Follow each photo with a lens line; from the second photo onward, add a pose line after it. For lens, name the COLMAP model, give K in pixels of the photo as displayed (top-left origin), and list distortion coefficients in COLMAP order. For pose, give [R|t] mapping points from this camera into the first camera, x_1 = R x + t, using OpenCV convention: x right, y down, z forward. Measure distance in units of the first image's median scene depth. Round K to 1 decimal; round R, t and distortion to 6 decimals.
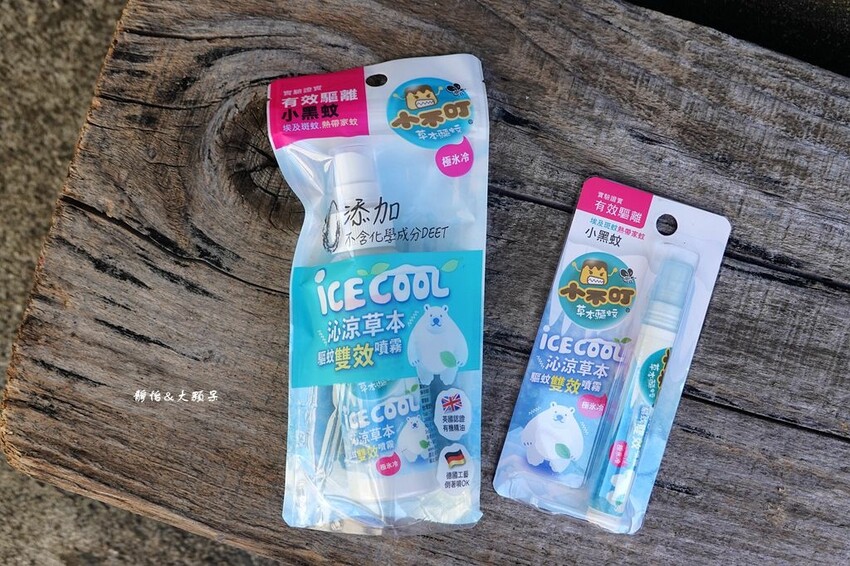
lens RADIAL K [[1146.7, 0, 420.9], [0, 1146.7, 285.4], [0, 0, 1]] dist [-0.011069, 0.000000]
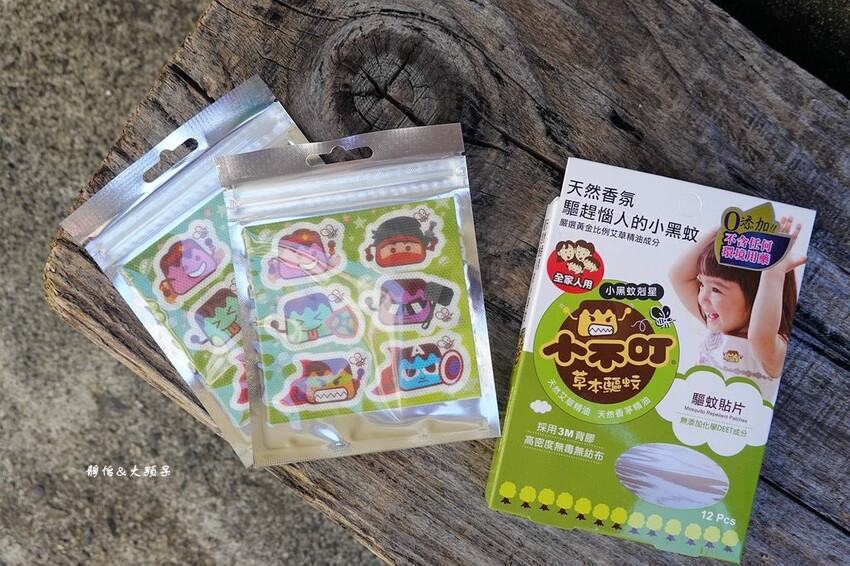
lens RADIAL K [[888.1, 0, 427.4], [0, 888.1, 278.3], [0, 0, 1]] dist [0.025881, 0.000000]
pose [[0.953299, 0.300883, -0.026295, -0.018606], [-0.300472, 0.953612, 0.018476, 0.020674], [0.030635, -0.009713, 0.999483, 0.216852]]
